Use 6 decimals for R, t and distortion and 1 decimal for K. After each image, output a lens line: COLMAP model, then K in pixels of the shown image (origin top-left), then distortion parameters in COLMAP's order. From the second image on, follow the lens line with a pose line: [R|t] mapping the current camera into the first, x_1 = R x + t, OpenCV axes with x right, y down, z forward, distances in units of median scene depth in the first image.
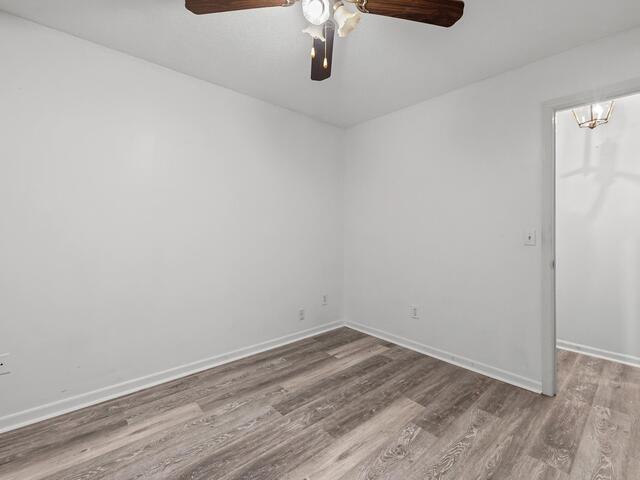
lens RADIAL K [[291.8, 0, 322.0], [0, 291.8, 235.7], [0, 0, 1]] dist [0.002717, 0.000514]
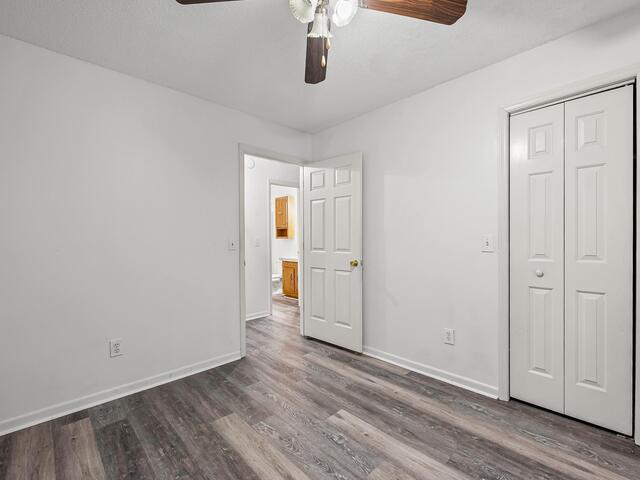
lens RADIAL K [[291.8, 0, 317.0], [0, 291.8, 243.5], [0, 0, 1]] dist [0.002717, 0.000514]
pose [[-0.043460, -0.019751, 0.998860, -0.608165], [0.021156, 0.999562, 0.020685, -0.018921], [-0.998831, 0.022030, -0.043023, 0.669987]]
